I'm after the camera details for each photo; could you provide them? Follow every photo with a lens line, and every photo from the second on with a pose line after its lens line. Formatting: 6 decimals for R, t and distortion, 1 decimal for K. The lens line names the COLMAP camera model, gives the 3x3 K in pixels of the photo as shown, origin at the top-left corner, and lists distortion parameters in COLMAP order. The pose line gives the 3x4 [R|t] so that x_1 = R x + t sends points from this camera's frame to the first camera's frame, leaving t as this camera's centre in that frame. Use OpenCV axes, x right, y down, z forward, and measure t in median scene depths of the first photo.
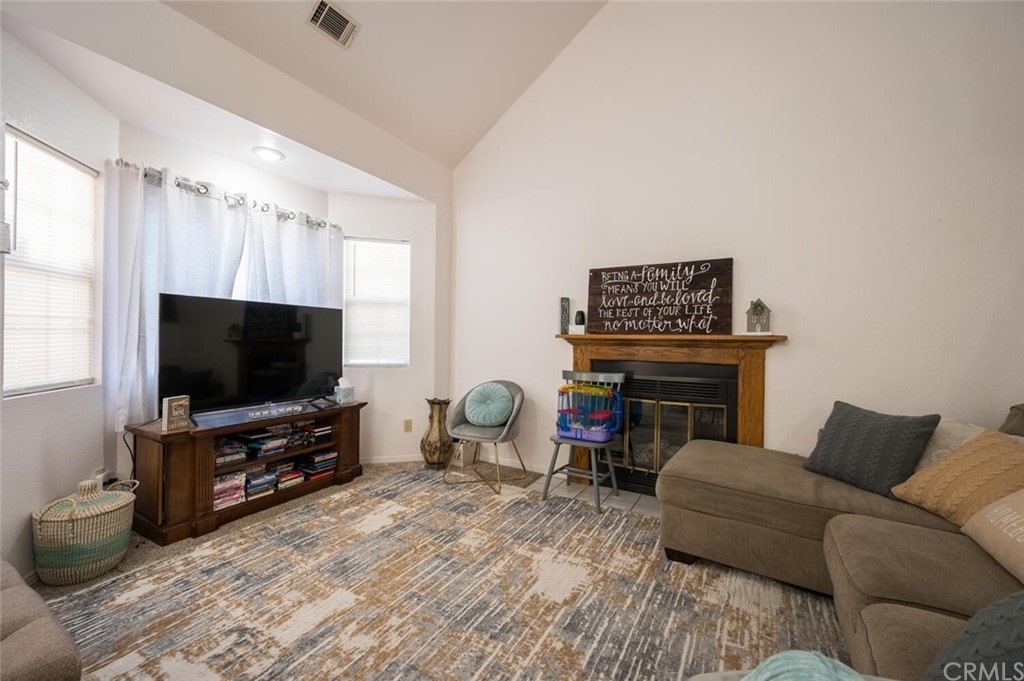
lens RADIAL K [[403.9, 0, 512.6], [0, 403.9, 342.4], [0, 0, 1]] dist [-0.001595, -0.000065]
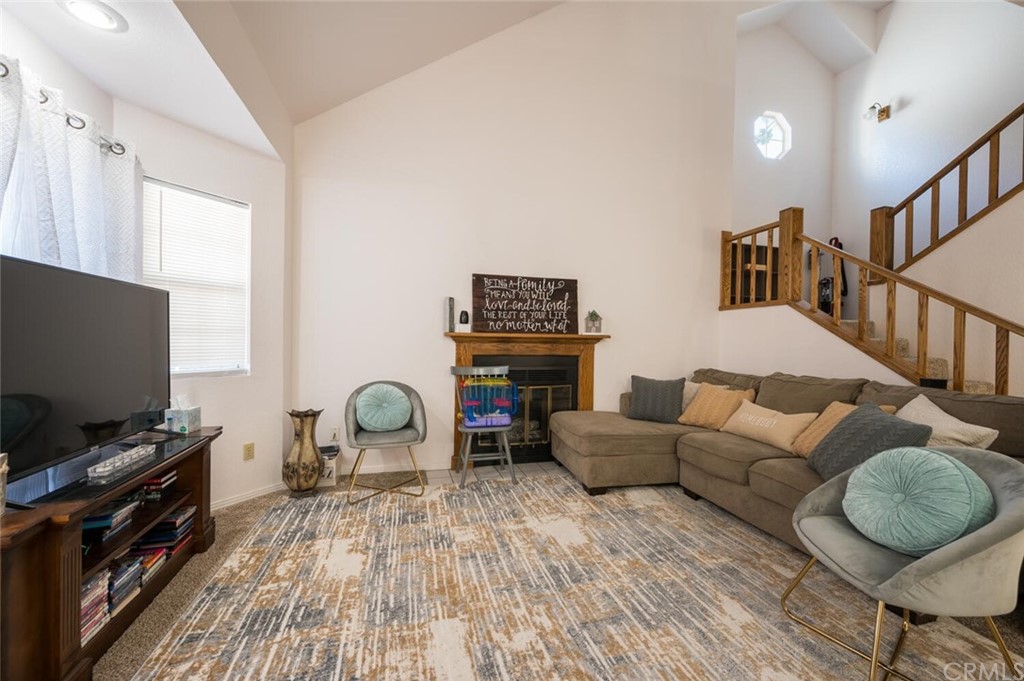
lens RADIAL K [[403.9, 0, 512.6], [0, 403.9, 342.4], [0, 0, 1]] dist [-0.001595, -0.000065]
pose [[0.696473, -0.009298, 0.717523, -0.589035], [0.000631, 0.999924, 0.012345, -0.007482], [-0.717583, -0.008145, 0.696426, 0.168371]]
